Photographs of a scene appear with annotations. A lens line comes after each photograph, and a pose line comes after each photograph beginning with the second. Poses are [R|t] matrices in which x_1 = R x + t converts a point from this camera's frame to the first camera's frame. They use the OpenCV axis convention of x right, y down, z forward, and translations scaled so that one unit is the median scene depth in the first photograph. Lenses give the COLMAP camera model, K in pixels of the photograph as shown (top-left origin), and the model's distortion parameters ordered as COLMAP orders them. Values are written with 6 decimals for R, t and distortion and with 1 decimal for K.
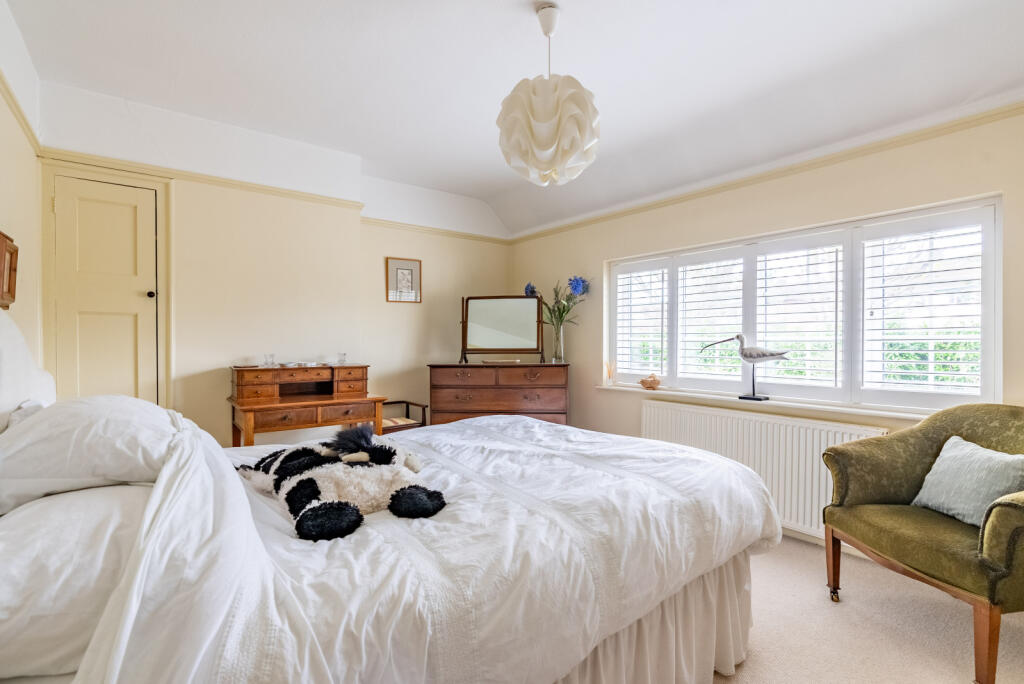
lens RADIAL K [[448.1, 0, 522.8], [0, 448.1, 344.0], [0, 0, 1]] dist [-0.011762, 0.005210]
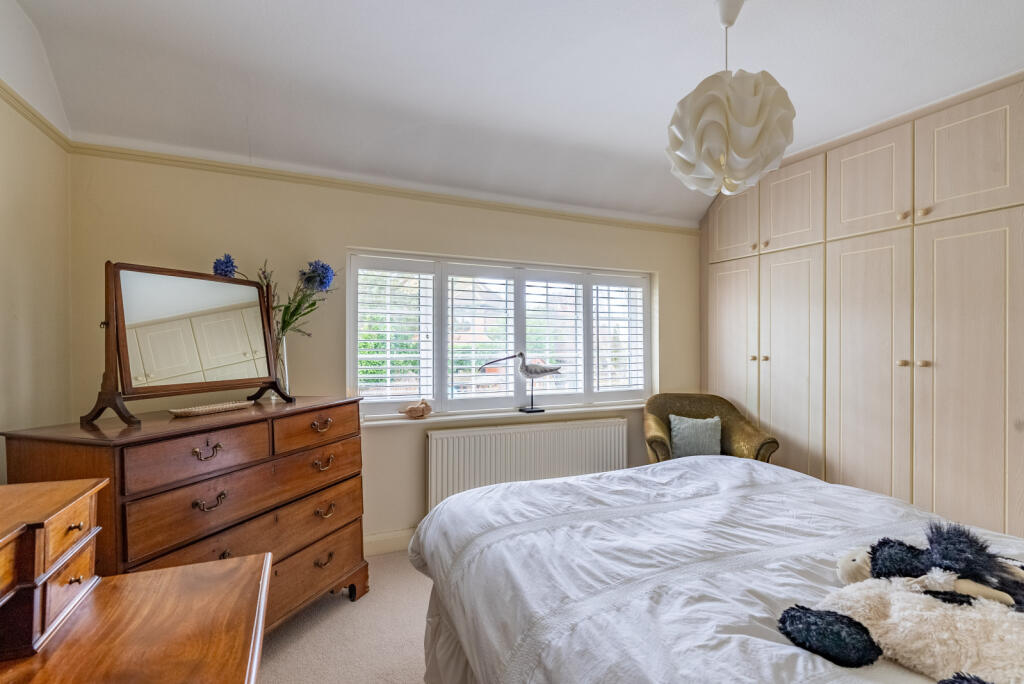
lens RADIAL K [[448.1, 0, 522.8], [0, 448.1, 344.0], [0, 0, 1]] dist [-0.011762, 0.005210]
pose [[0.290735, 0.018186, 0.956631, -0.526380], [0.011432, 0.999682, -0.022479, -0.016786], [-0.956735, 0.017471, 0.290435, 0.692208]]
